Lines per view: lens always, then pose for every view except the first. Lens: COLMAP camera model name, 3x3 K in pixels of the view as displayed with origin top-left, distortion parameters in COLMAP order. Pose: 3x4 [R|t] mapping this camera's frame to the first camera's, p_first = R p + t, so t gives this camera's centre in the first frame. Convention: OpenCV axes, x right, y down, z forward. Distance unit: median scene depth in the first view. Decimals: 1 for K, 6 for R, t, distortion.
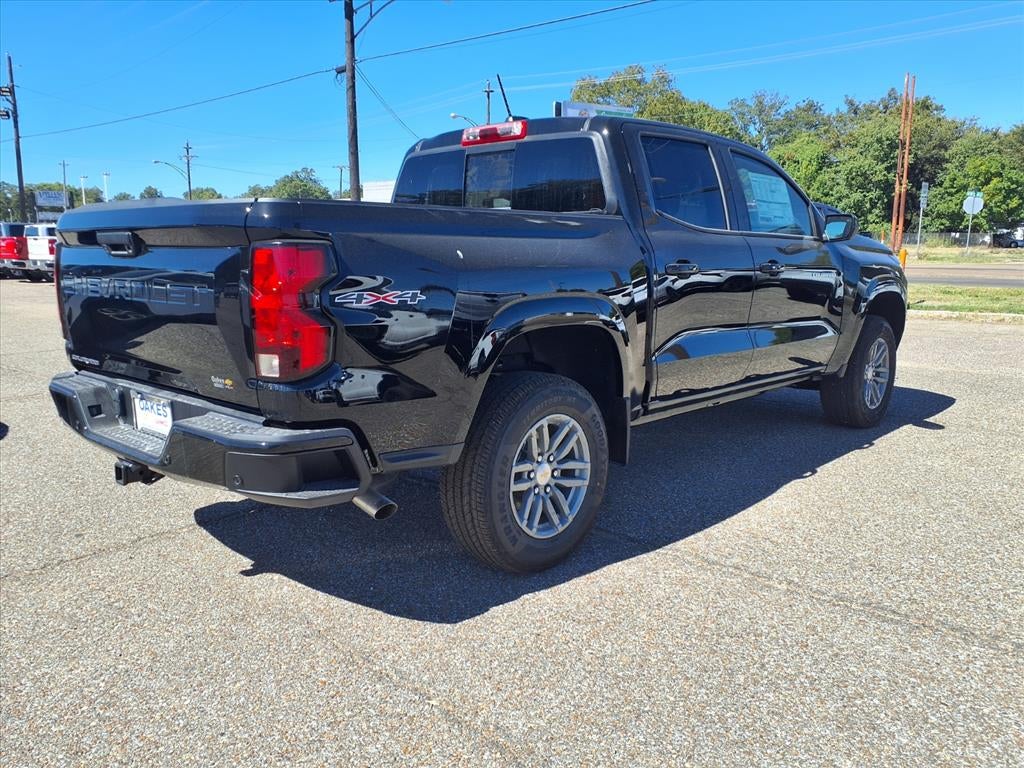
lens RADIAL K [[816.0, 0, 492.3], [0, 816.0, 382.3], [0, 0, 1]] dist [0.012827, 0.003772]
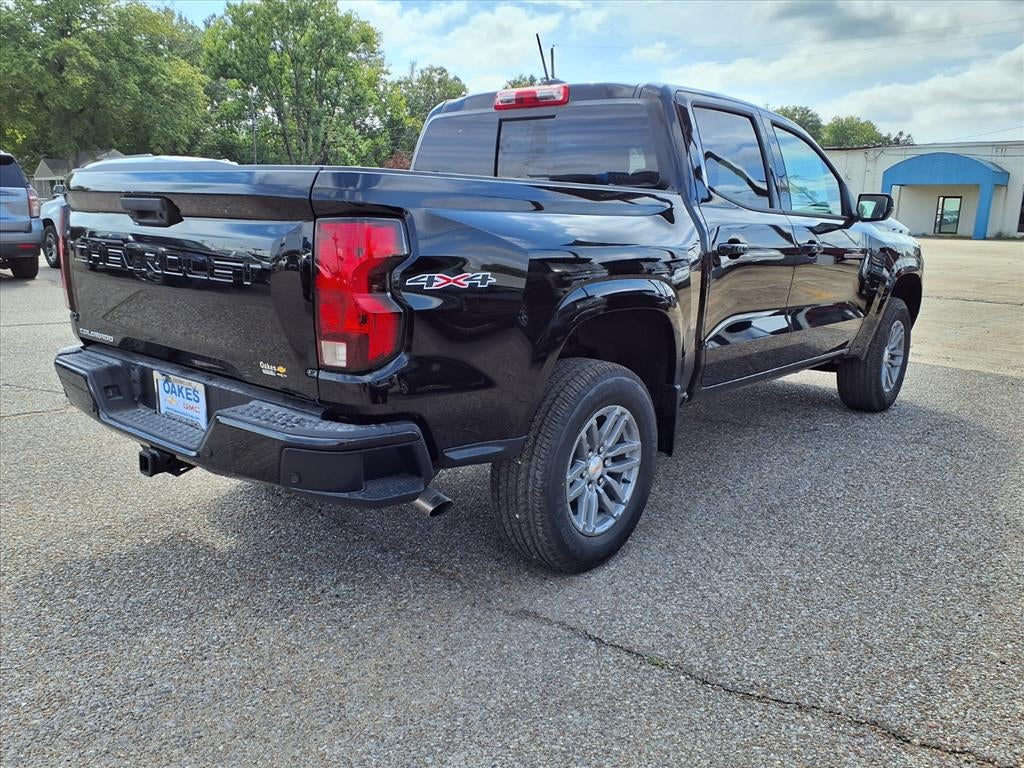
lens RADIAL K [[816.0, 0, 492.3], [0, 816.0, 382.3], [0, 0, 1]] dist [0.012827, 0.003772]
pose [[0.997871, 0.016511, 0.063089, -0.128112], [-0.019540, 0.998671, 0.047701, -0.029733], [-0.062217, -0.048832, 0.996867, 0.071237]]
